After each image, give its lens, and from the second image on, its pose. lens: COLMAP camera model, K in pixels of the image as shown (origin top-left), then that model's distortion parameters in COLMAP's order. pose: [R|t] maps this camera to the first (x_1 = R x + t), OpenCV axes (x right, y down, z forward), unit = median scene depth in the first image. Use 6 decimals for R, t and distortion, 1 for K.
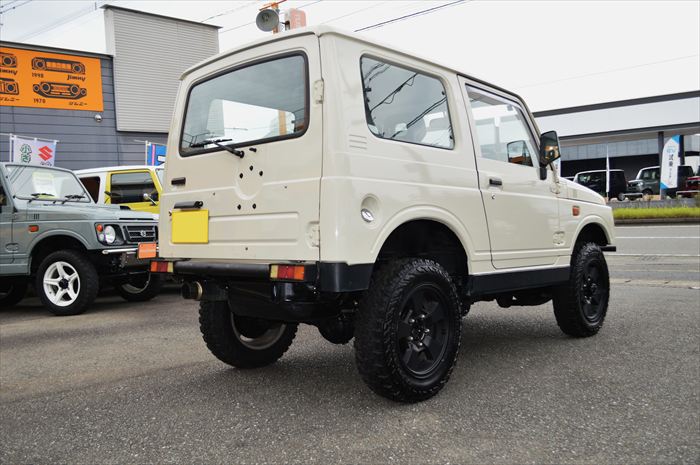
lens RADIAL K [[669.8, 0, 352.8], [0, 669.8, 219.7], [0, 0, 1]] dist [-0.057636, -0.004229]
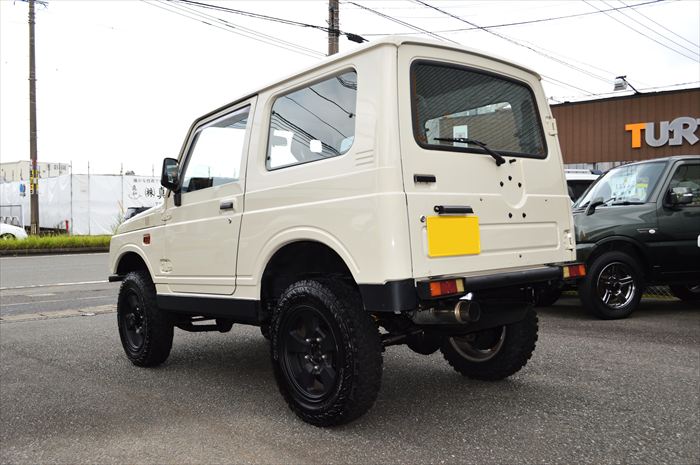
lens RADIAL K [[669.8, 0, 352.8], [0, 669.8, 219.7], [0, 0, 1]] dist [-0.057636, -0.004229]
pose [[0.077646, 0.054363, 0.995498, -1.124587], [0.030393, 0.997919, -0.056866, 0.035419], [-0.996518, 0.034672, 0.075832, 1.105282]]
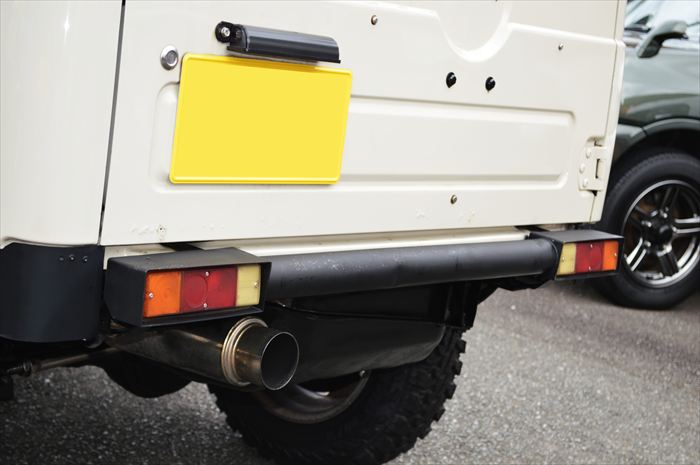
lens RADIAL K [[1419.0, 0, 350.0], [0, 1419.0, 232.5], [0, 0, 1]] dist [0.010046, -0.065139]
pose [[-0.079916, -0.145494, 0.986126, -0.841099], [-0.167585, 0.977170, 0.130591, -0.027152], [-0.982613, -0.154823, -0.102475, 1.059895]]
